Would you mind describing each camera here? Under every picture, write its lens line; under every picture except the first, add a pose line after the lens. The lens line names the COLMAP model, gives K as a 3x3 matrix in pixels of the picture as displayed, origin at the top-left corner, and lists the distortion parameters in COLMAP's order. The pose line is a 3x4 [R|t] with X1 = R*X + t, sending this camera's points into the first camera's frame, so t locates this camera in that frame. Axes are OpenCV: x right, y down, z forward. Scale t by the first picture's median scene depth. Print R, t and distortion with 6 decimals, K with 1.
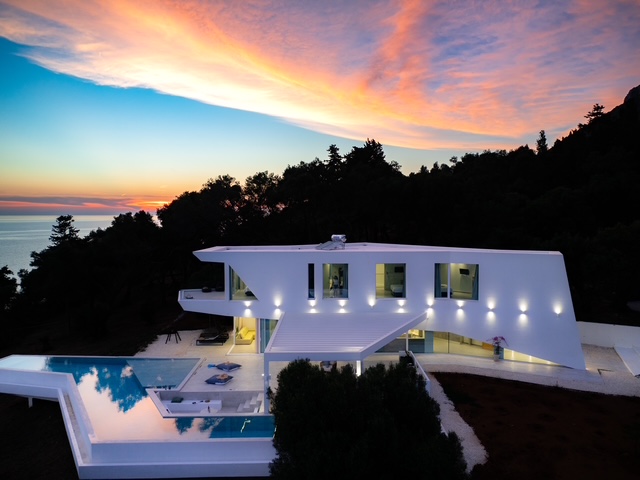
lens RADIAL K [[447.5, 0, 329.0], [0, 447.5, 227.1], [0, 0, 1]] dist [0.005291, 0.001715]
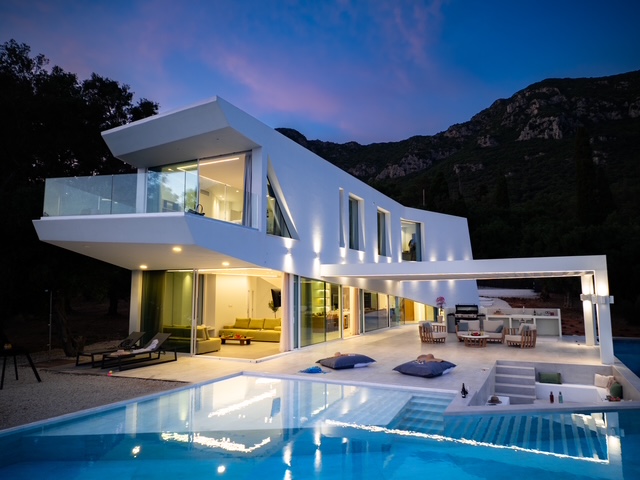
lens RADIAL K [[440.9, 0, 320.0], [0, 440.9, 240.0], [0, 0, 1]] dist [0.005073, 0.000283]
pose [[0.471850, 0.106167, 0.875264, -0.583117], [0.045046, 0.988524, -0.144189, 0.237222], [-0.880528, 0.107463, 0.461652, 0.747760]]
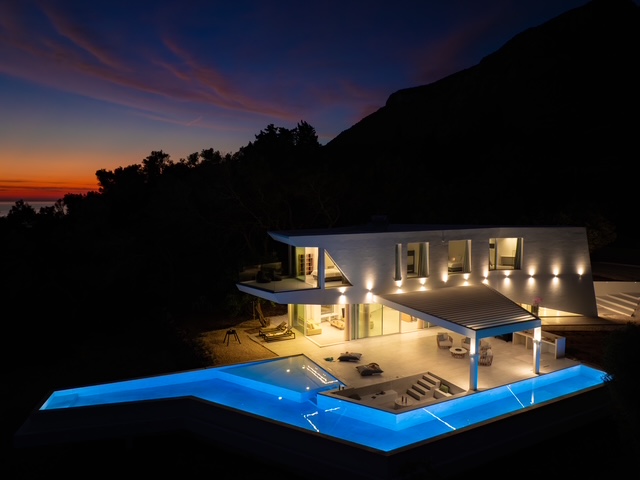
lens RADIAL K [[440.9, 0, 320.0], [0, 440.9, 240.0], [0, 0, 1]] dist [0.005073, 0.000283]
pose [[0.901918, -0.041561, 0.429902, -0.617510], [0.014697, 0.997736, 0.065622, 0.004683], [-0.431656, -0.052868, 0.900488, 0.191827]]
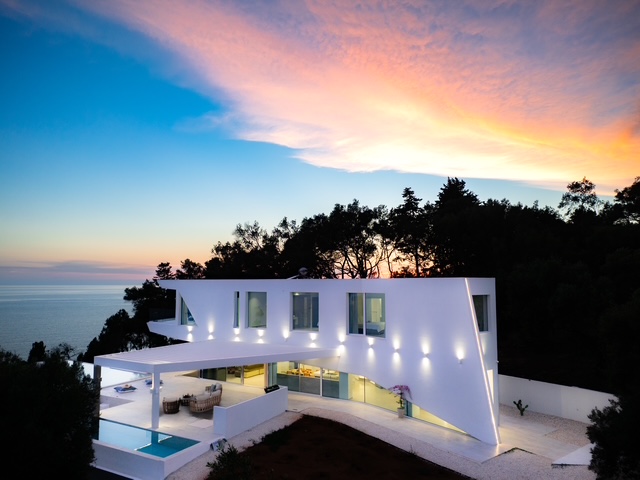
lens RADIAL K [[440.9, 0, 320.0], [0, 440.9, 240.0], [0, 0, 1]] dist [0.005073, 0.000283]
pose [[0.862679, -0.049135, -0.503360, 0.629274], [-0.013573, 0.992662, -0.120161, 0.083002], [0.505570, 0.110492, 0.855681, 0.228901]]
